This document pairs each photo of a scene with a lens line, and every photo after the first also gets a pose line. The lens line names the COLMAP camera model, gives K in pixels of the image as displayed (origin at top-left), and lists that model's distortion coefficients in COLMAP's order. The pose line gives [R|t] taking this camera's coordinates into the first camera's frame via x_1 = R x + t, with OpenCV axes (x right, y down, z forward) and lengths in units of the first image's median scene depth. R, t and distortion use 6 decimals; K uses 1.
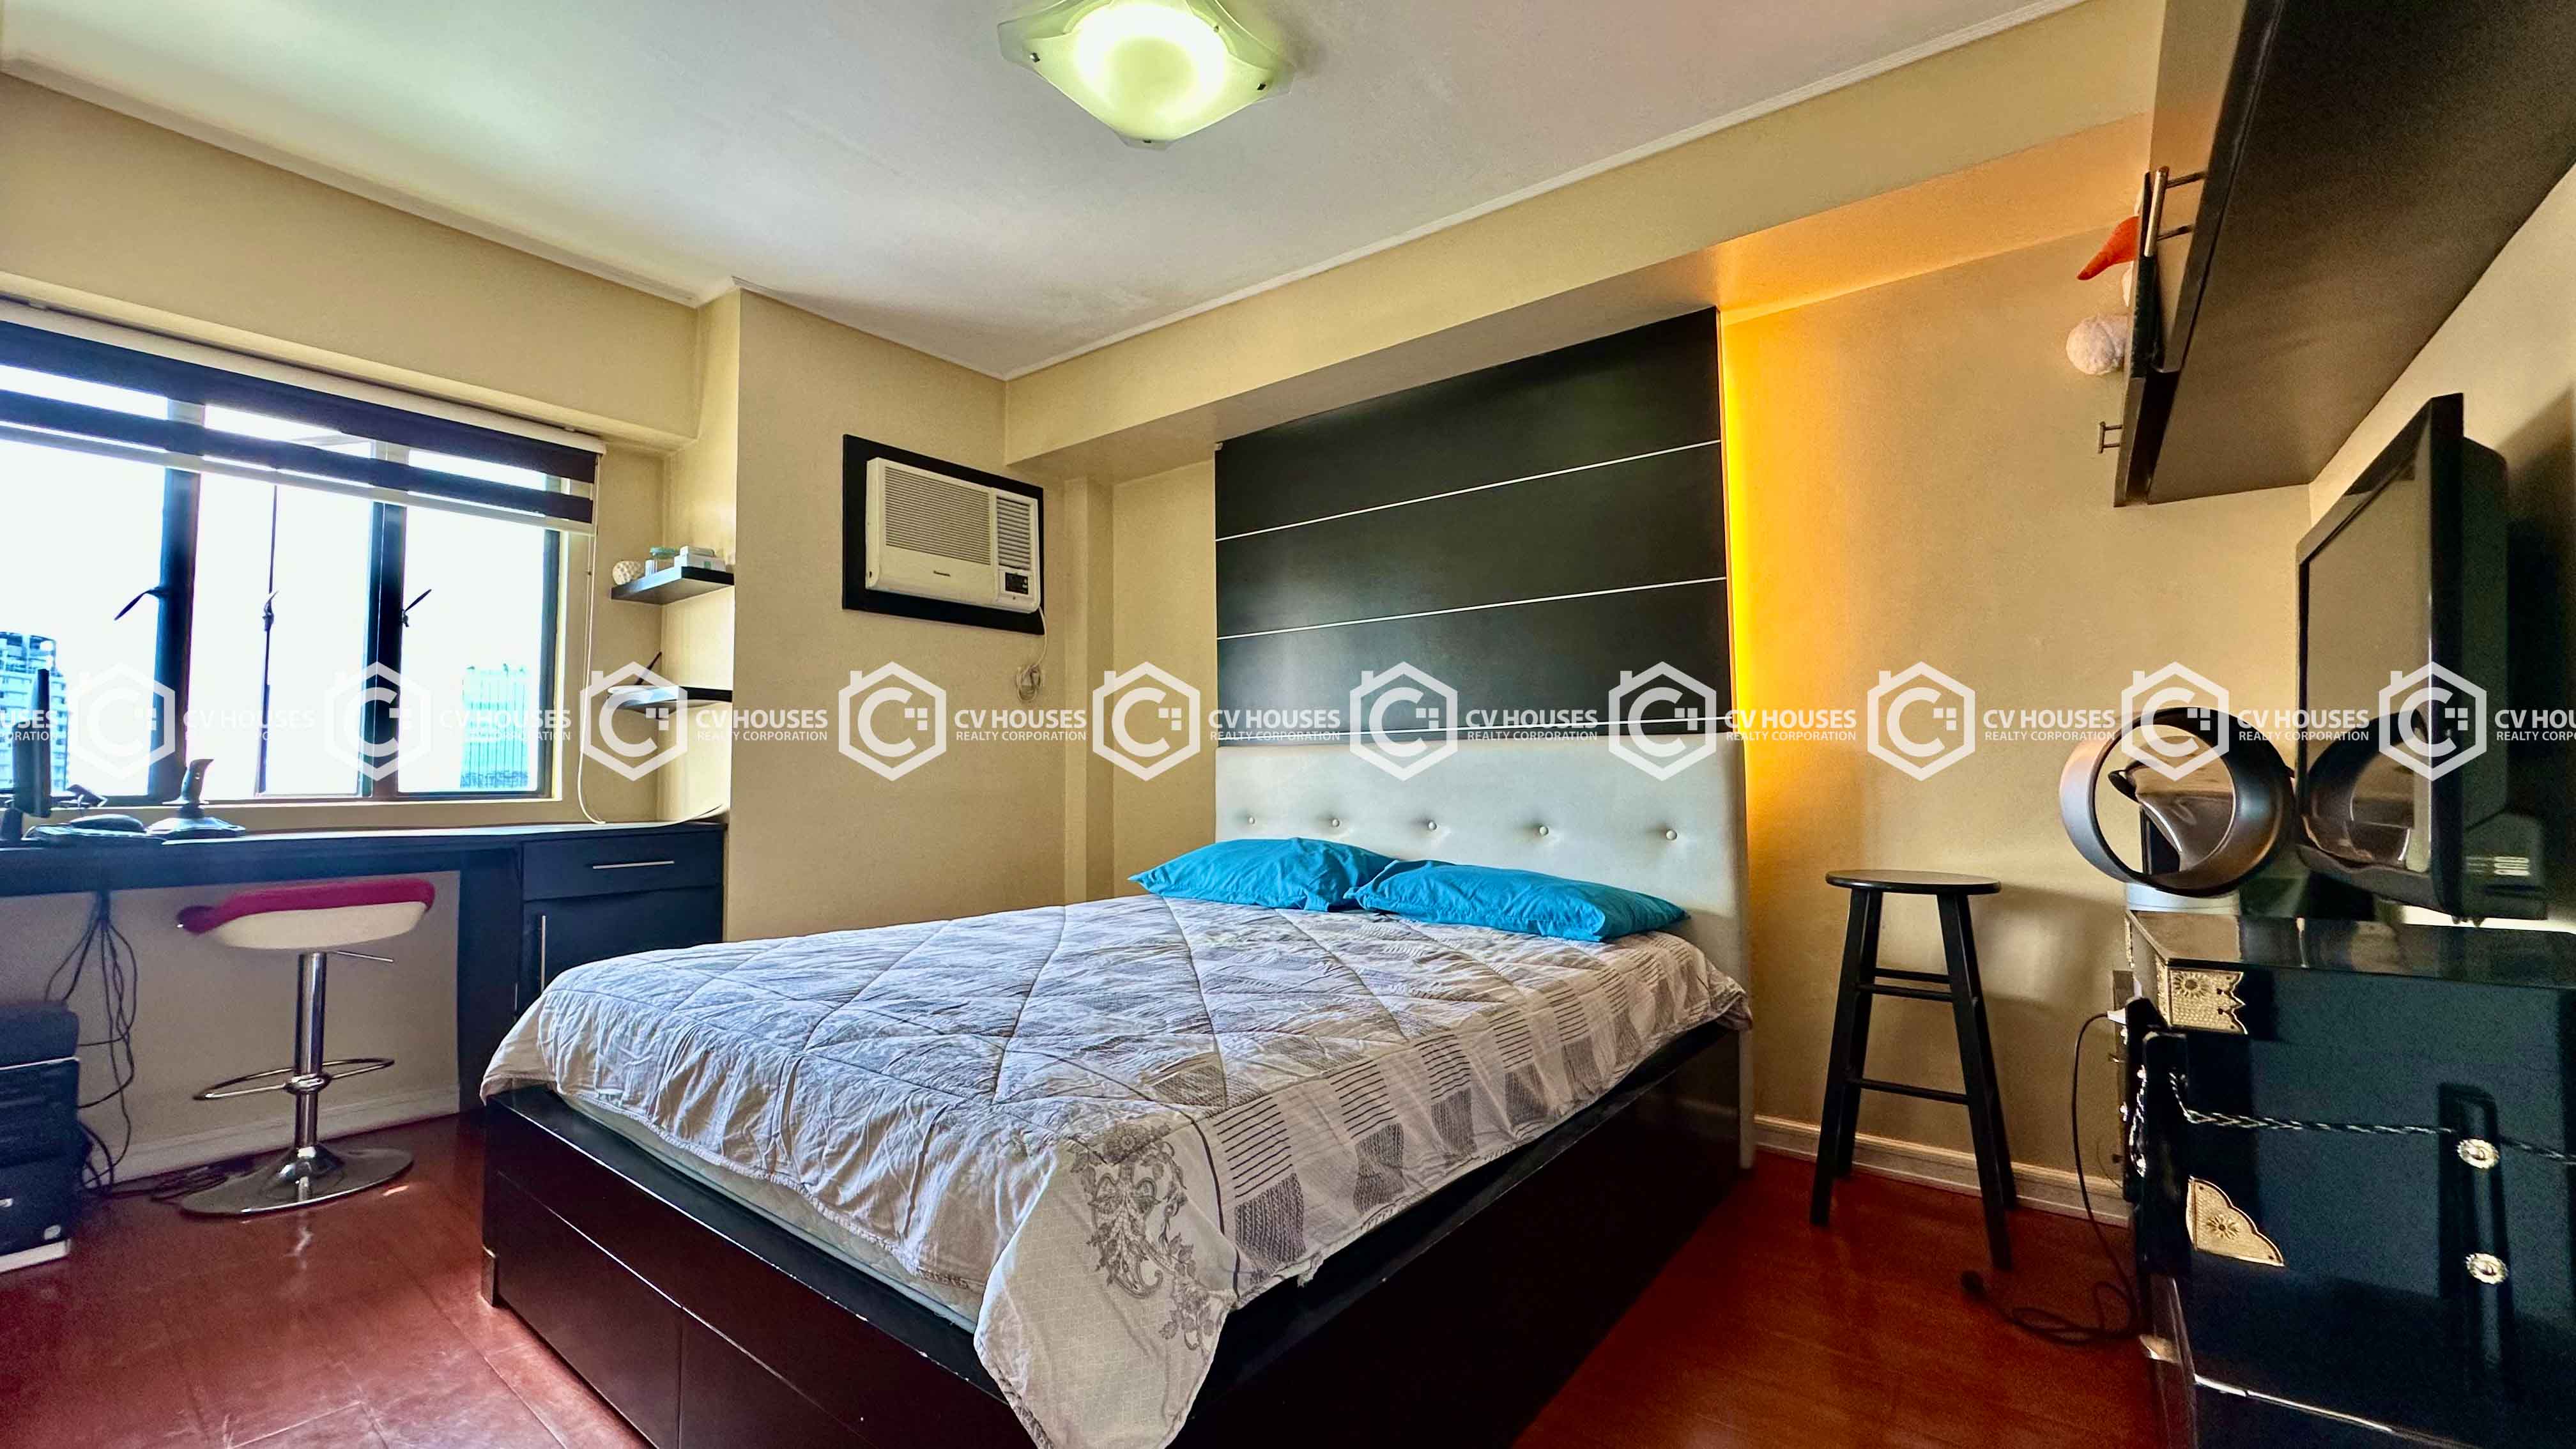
lens RADIAL K [[1047.6, 0, 1288.0], [0, 1047.6, 724.5], [0, 0, 1]] dist [0.021897, 0.000215]
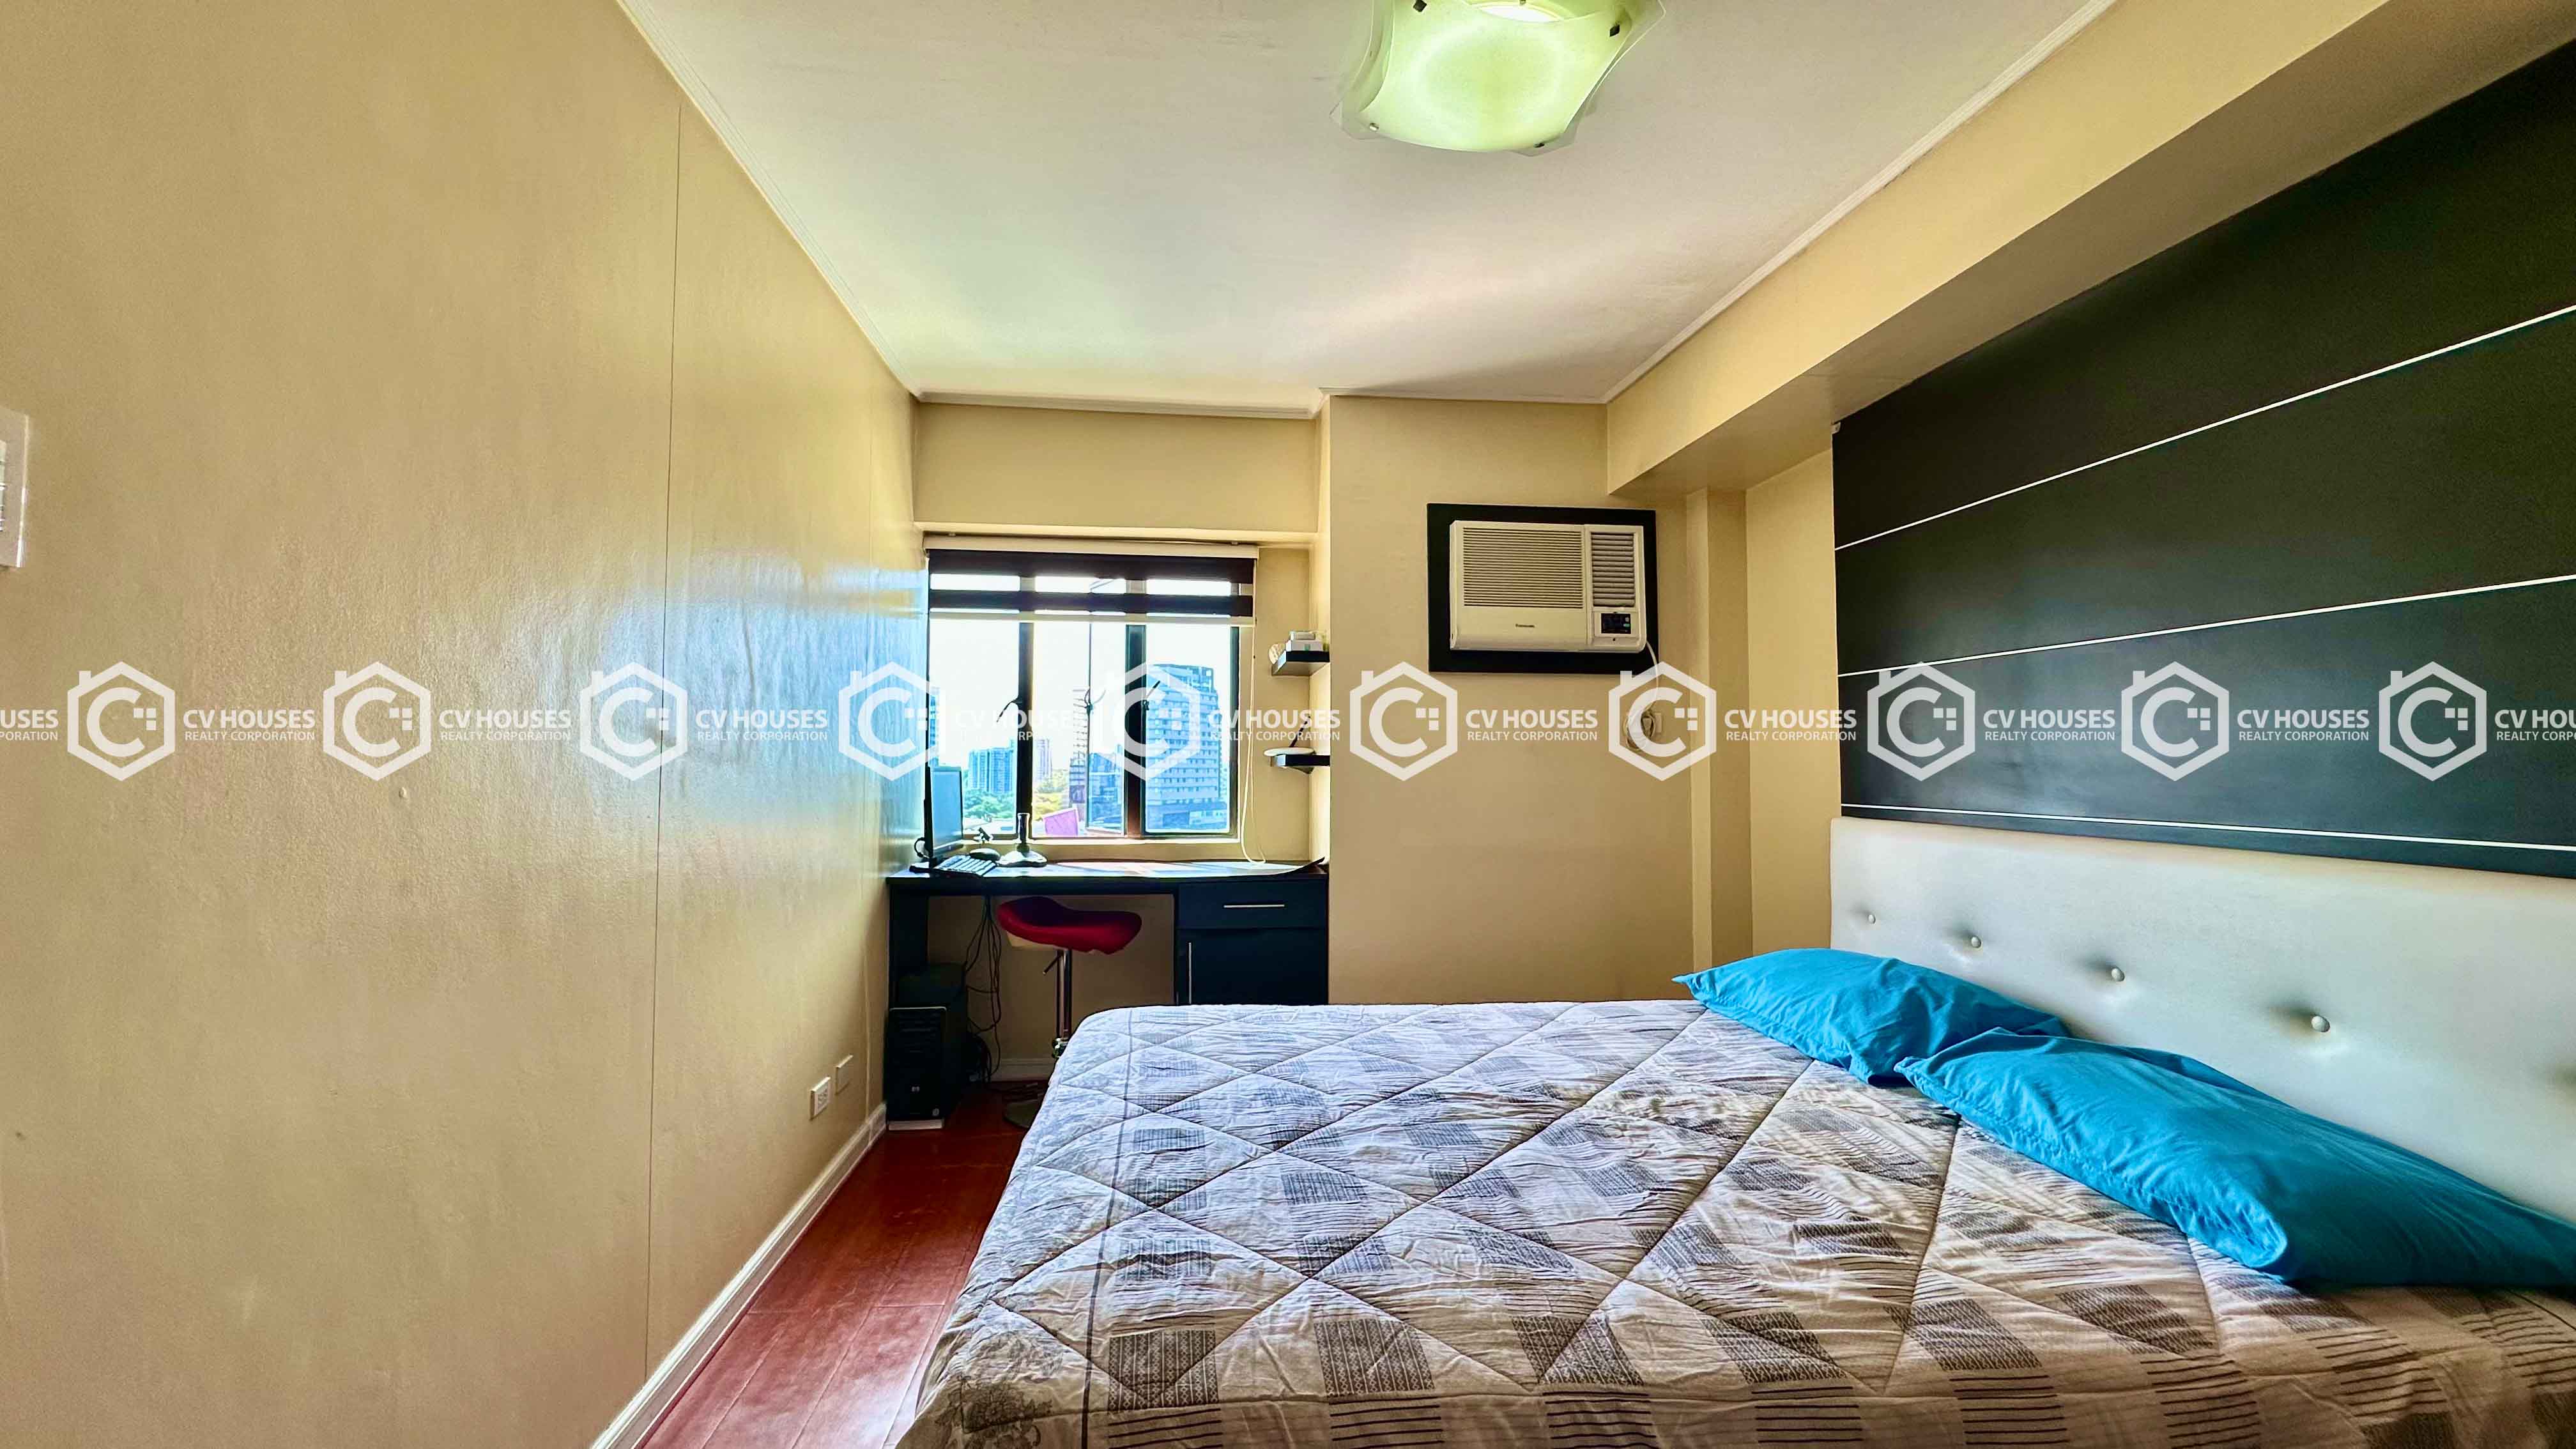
lens RADIAL K [[1045.2, 0, 1288.0], [0, 1045.2, 724.5], [0, 0, 1]] dist [0.001783, 0.000048]
pose [[0.691960, -0.016309, -0.721752, 0.241622], [0.028495, 0.999583, 0.004732, -0.070463], [0.721374, -0.023841, 0.692136, 0.190870]]
